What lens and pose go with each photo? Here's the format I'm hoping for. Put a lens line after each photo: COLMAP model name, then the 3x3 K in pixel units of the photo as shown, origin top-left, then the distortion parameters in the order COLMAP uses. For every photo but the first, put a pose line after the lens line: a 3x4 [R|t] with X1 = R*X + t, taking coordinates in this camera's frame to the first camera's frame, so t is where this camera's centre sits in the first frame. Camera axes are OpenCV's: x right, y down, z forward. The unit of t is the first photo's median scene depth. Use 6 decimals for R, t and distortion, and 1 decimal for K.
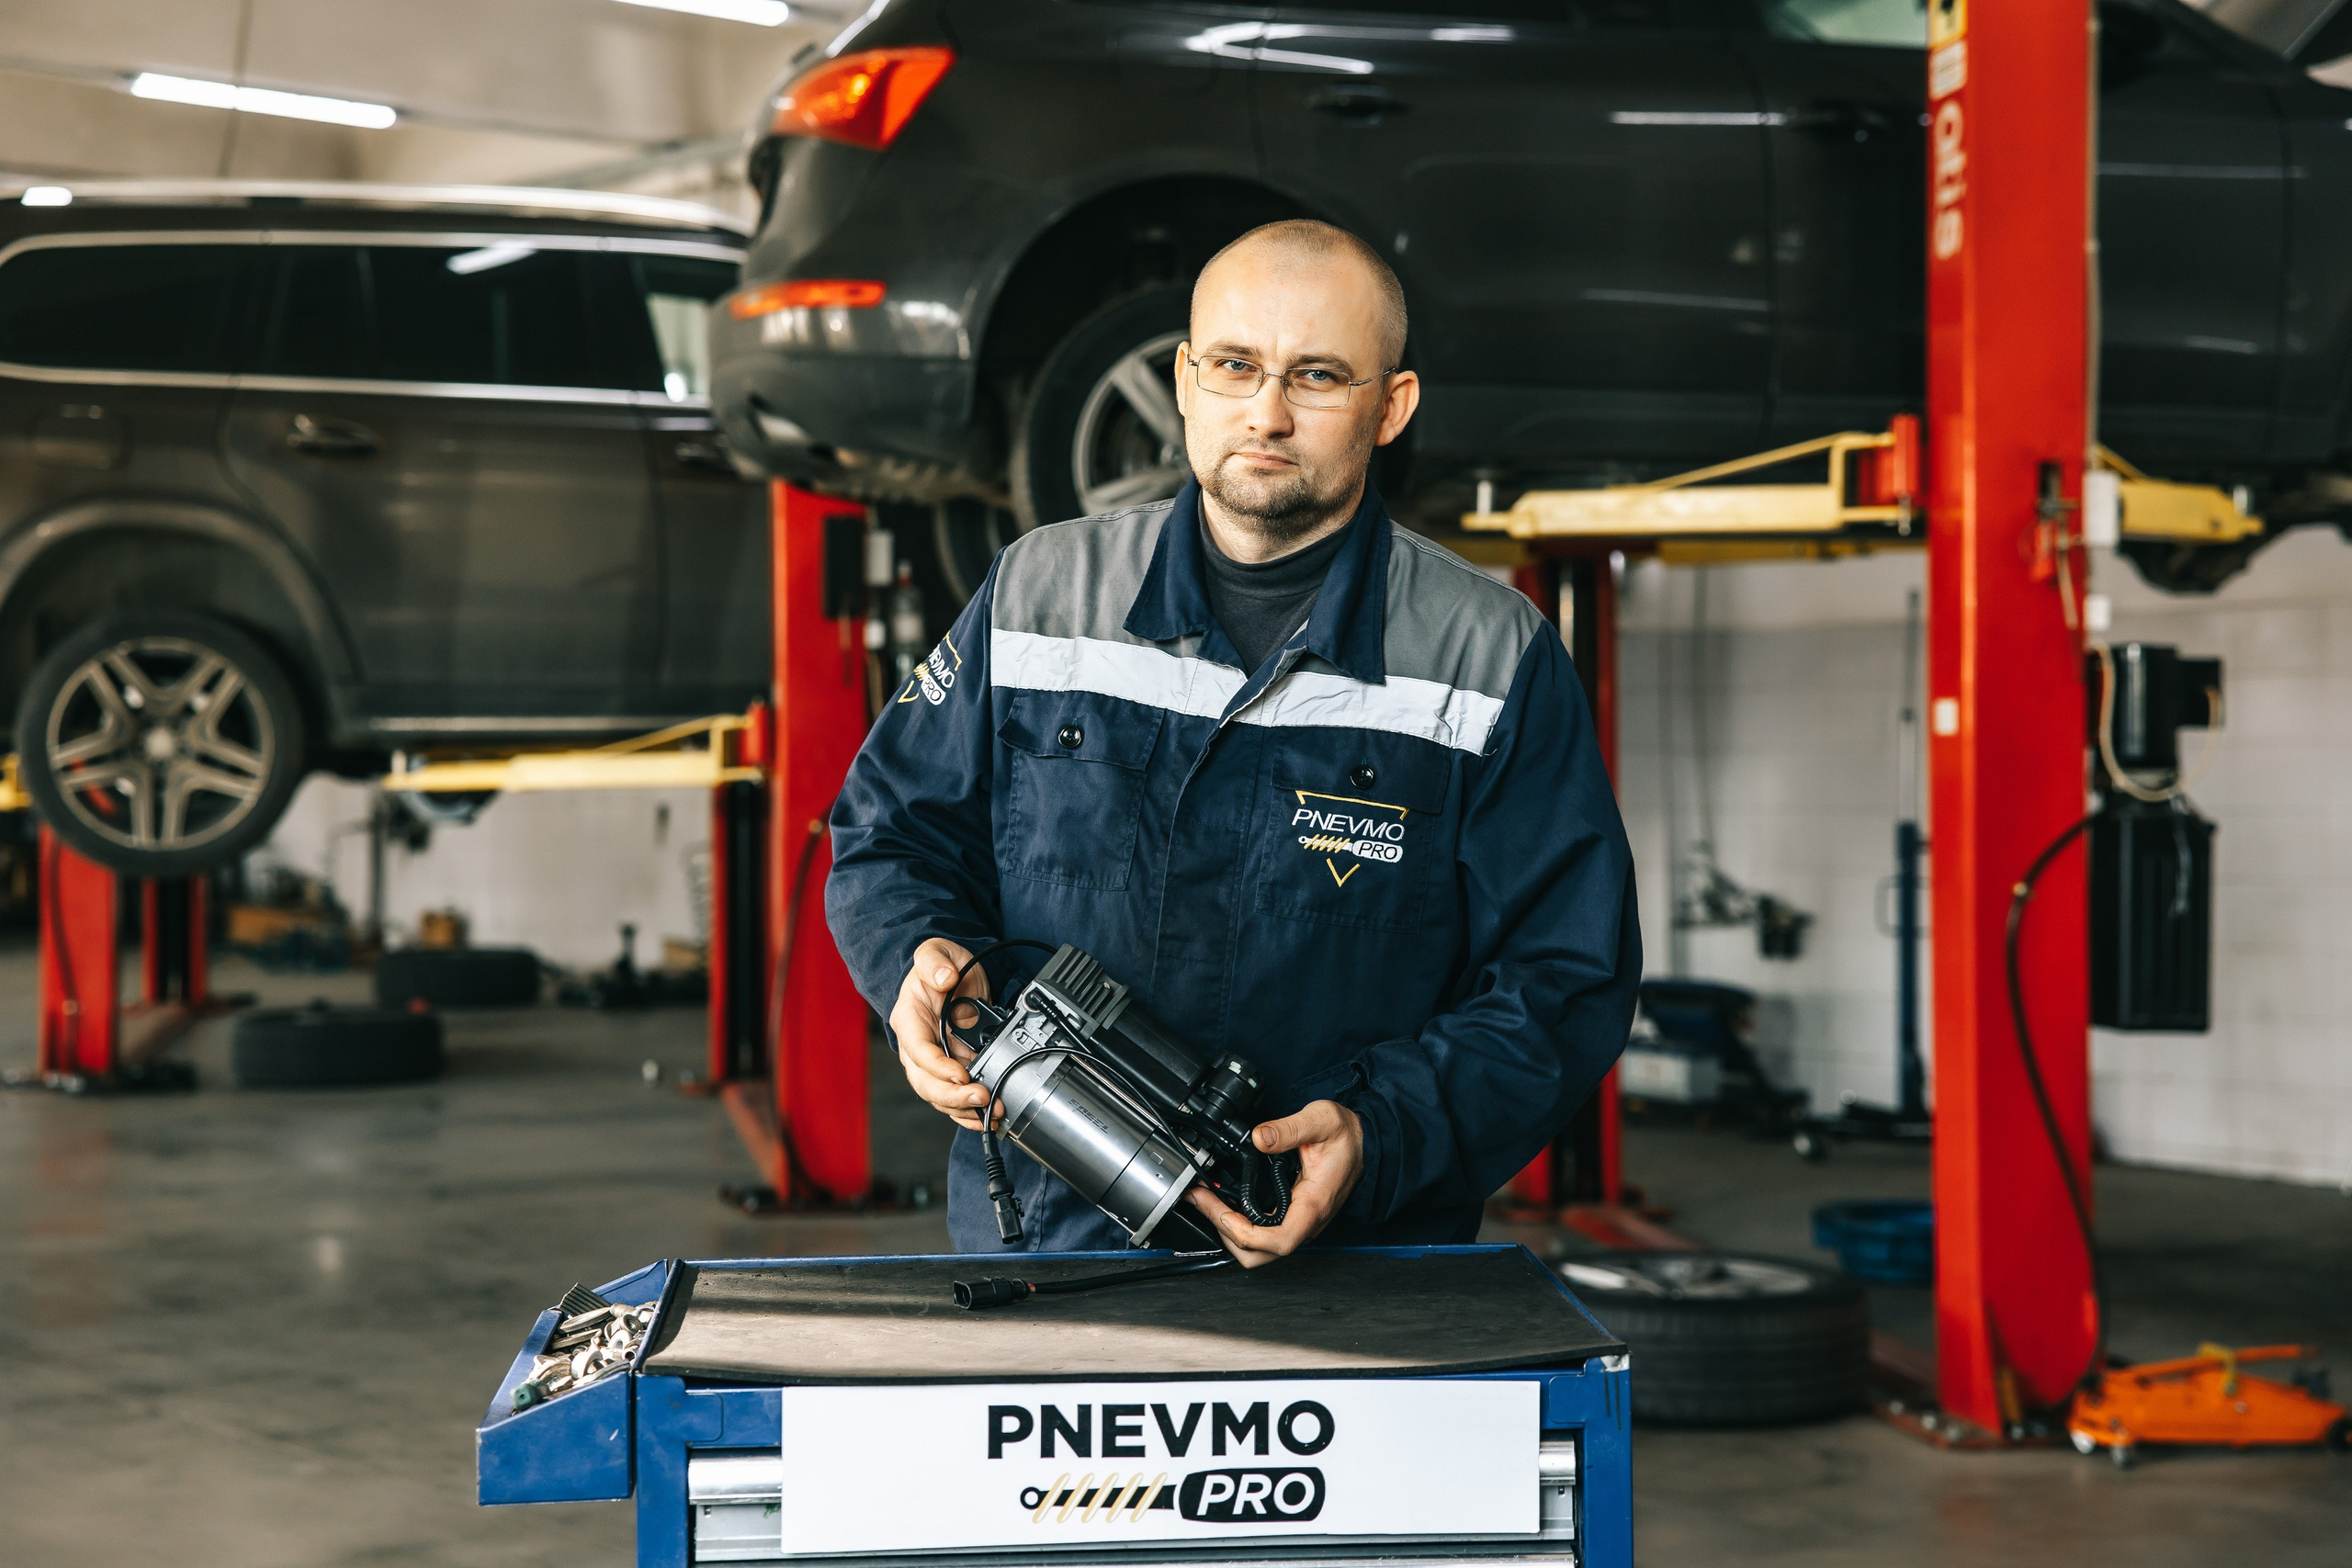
lens RADIAL K [[3767.1, 0, 1176.0], [0, 3767.1, 784.0], [0, 0, 1]] dist [0.187013, 0.060381]
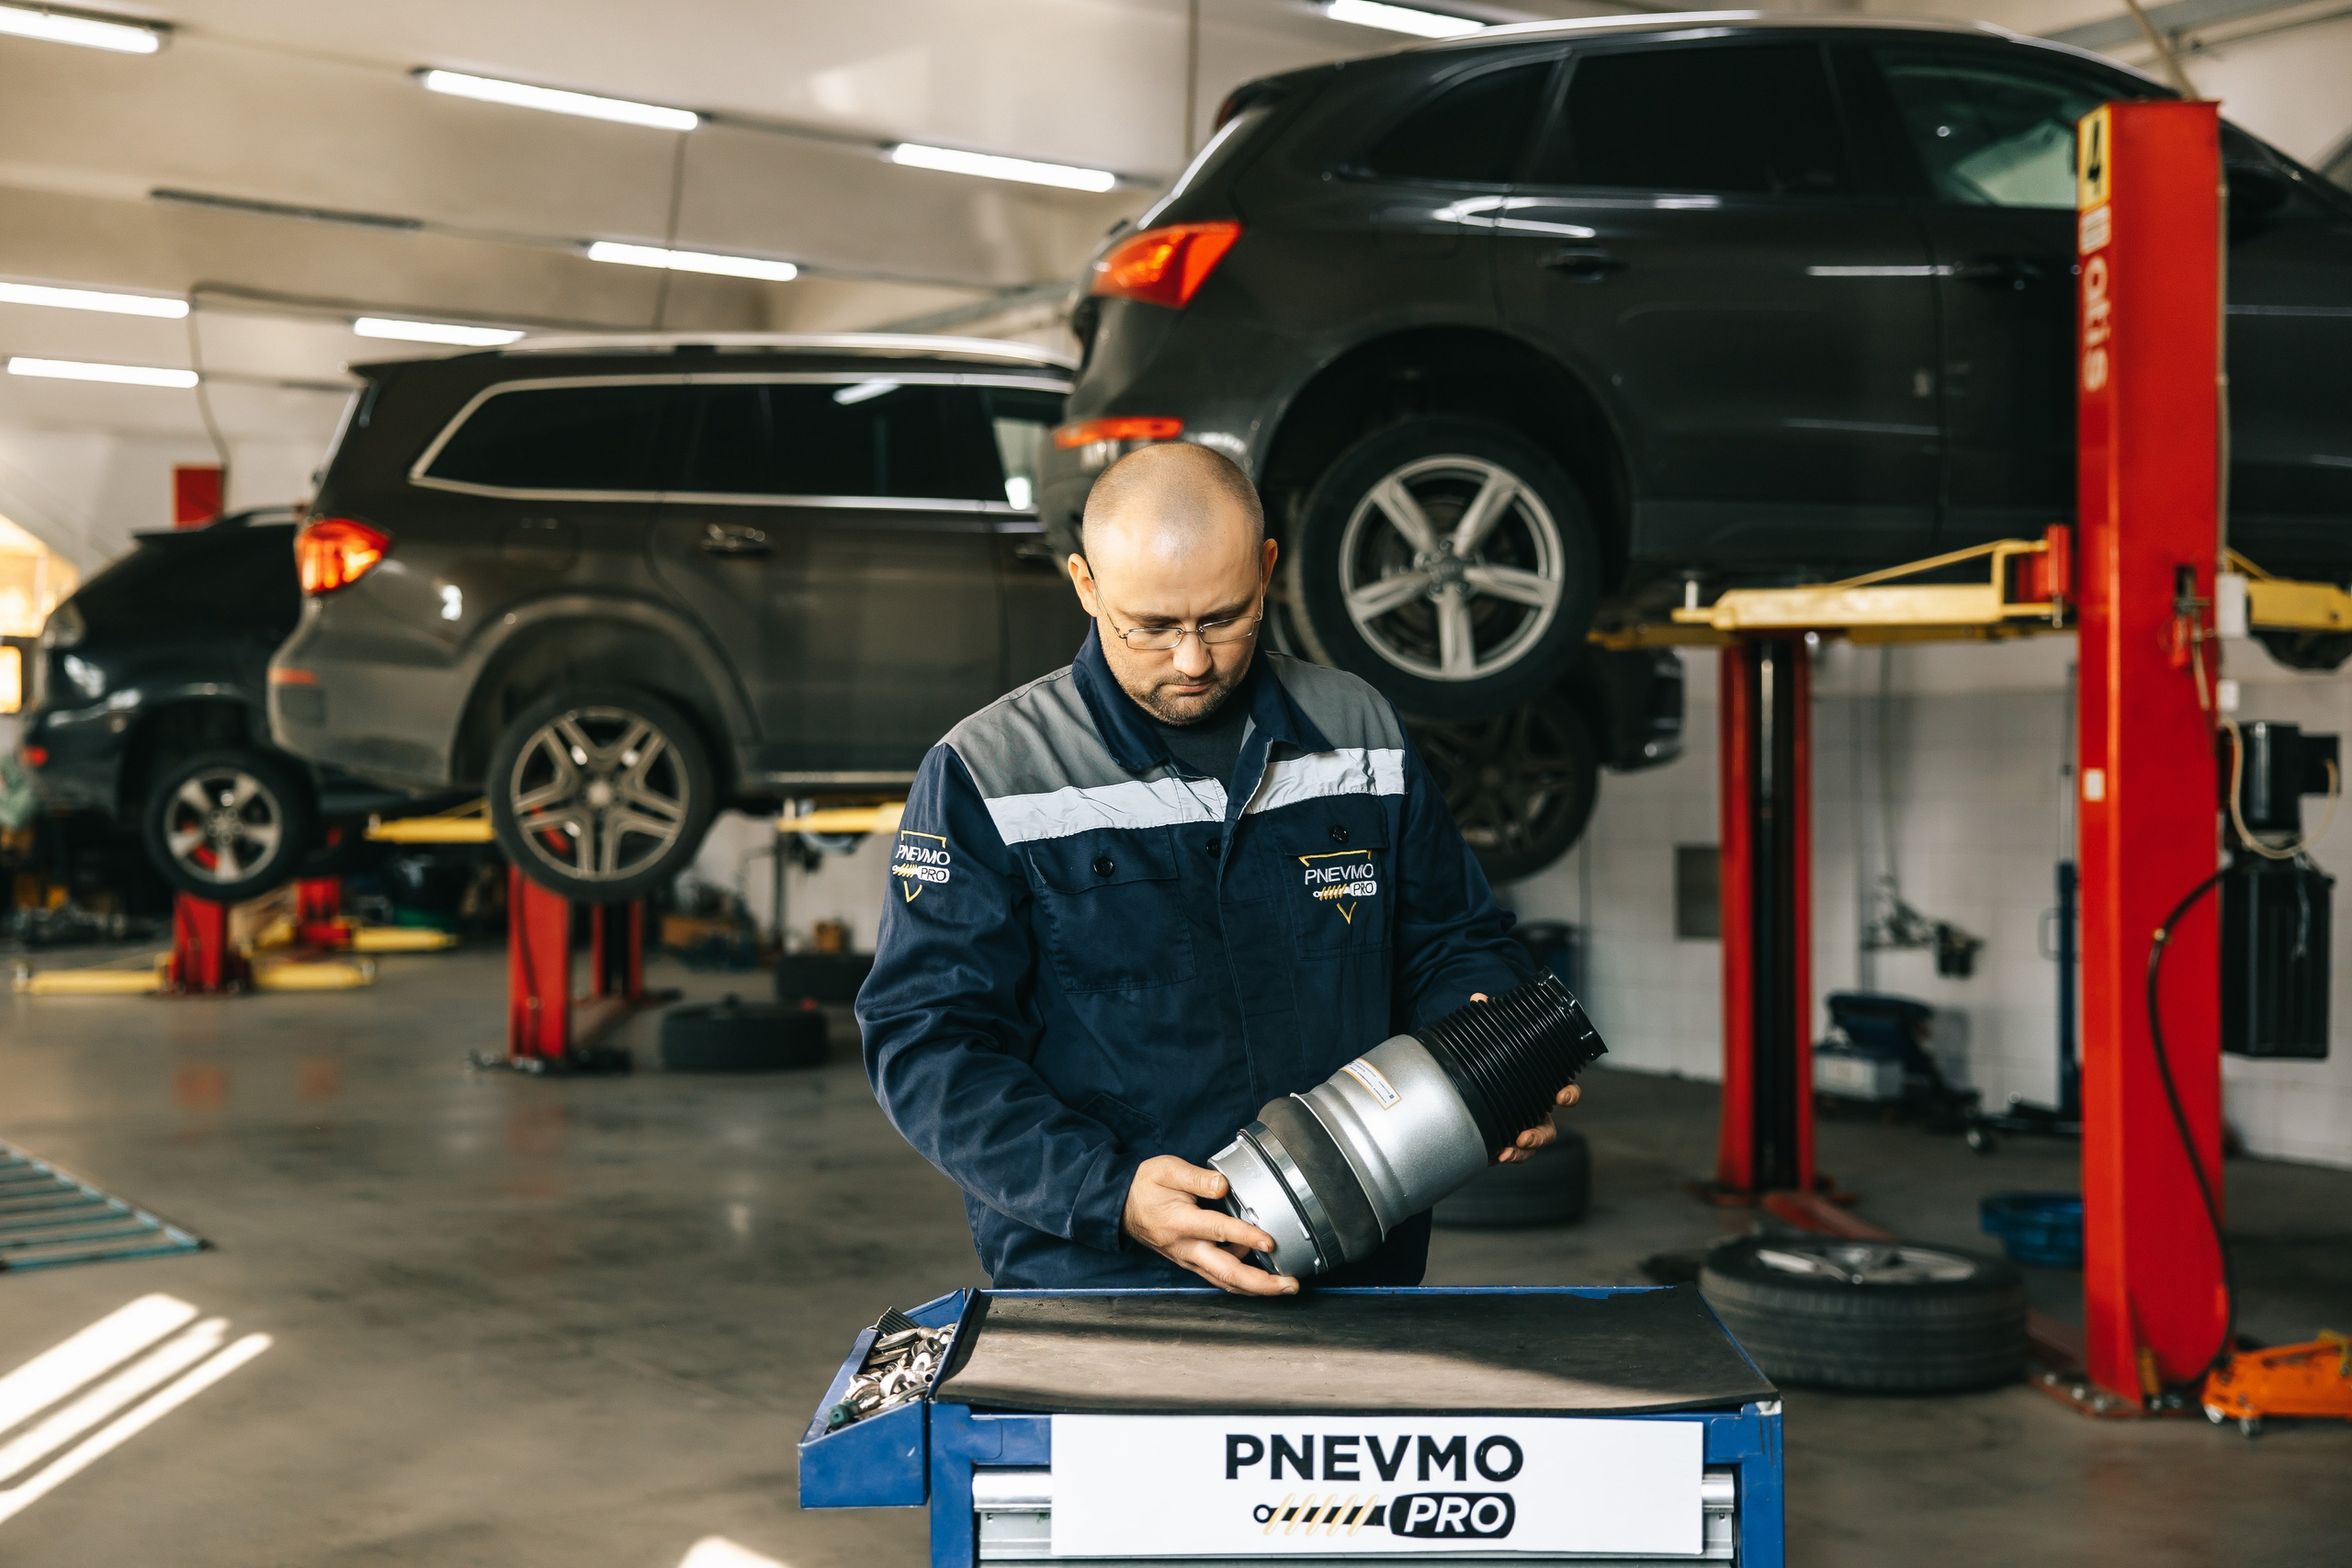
lens RADIAL K [[3156.6, 0, 1176.0], [0, 3156.6, 784.0], [0, 0, 1]] dist [0.099580, 0.092797]
pose [[0.996327, 0.001999, -0.085605, 0.006634], [-0.002528, 0.999978, -0.006077, -0.011063], [0.085591, 0.006271, 0.996311, 0.006695]]
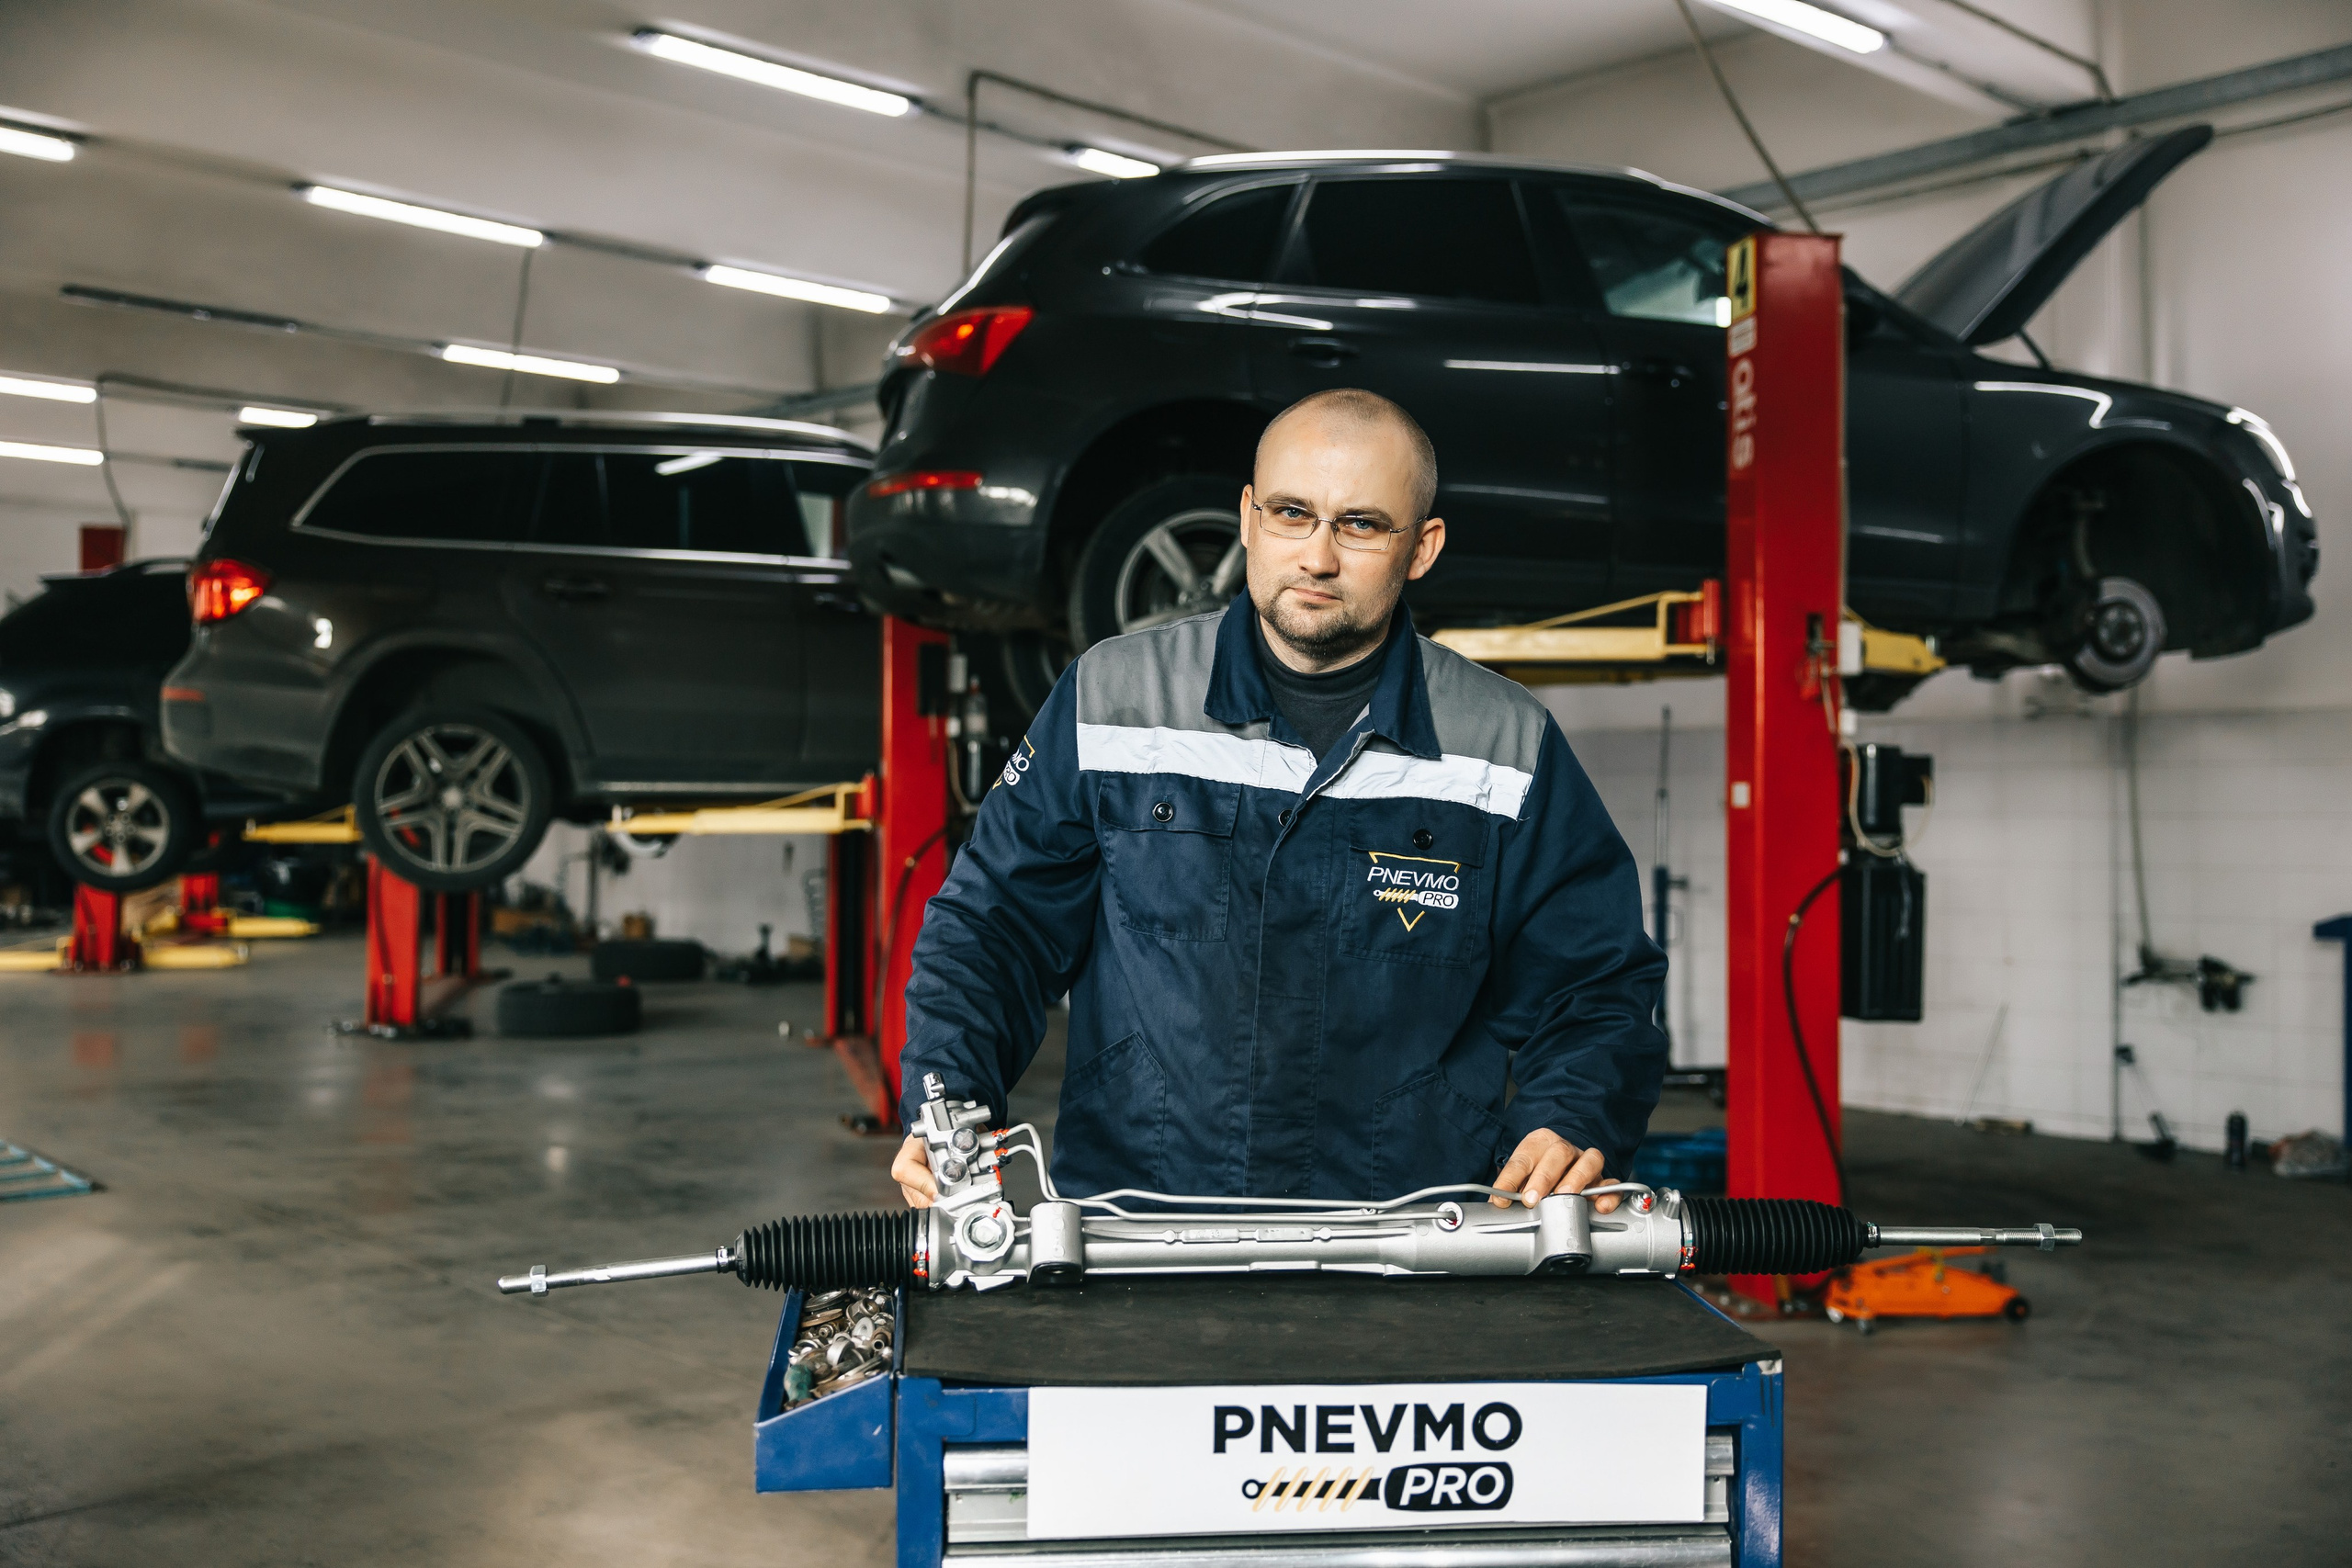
lens RADIAL K [[2460.5, 0, 1176.0], [0, 2460.5, 784.0], [0, 0, 1]] dist [0.011342, 0.076292]
pose [[0.999534, 0.012613, 0.027782, -0.029344], [-0.012063, 0.999729, -0.019887, -0.001109], [-0.028025, 0.019543, 0.999416, 0.098181]]
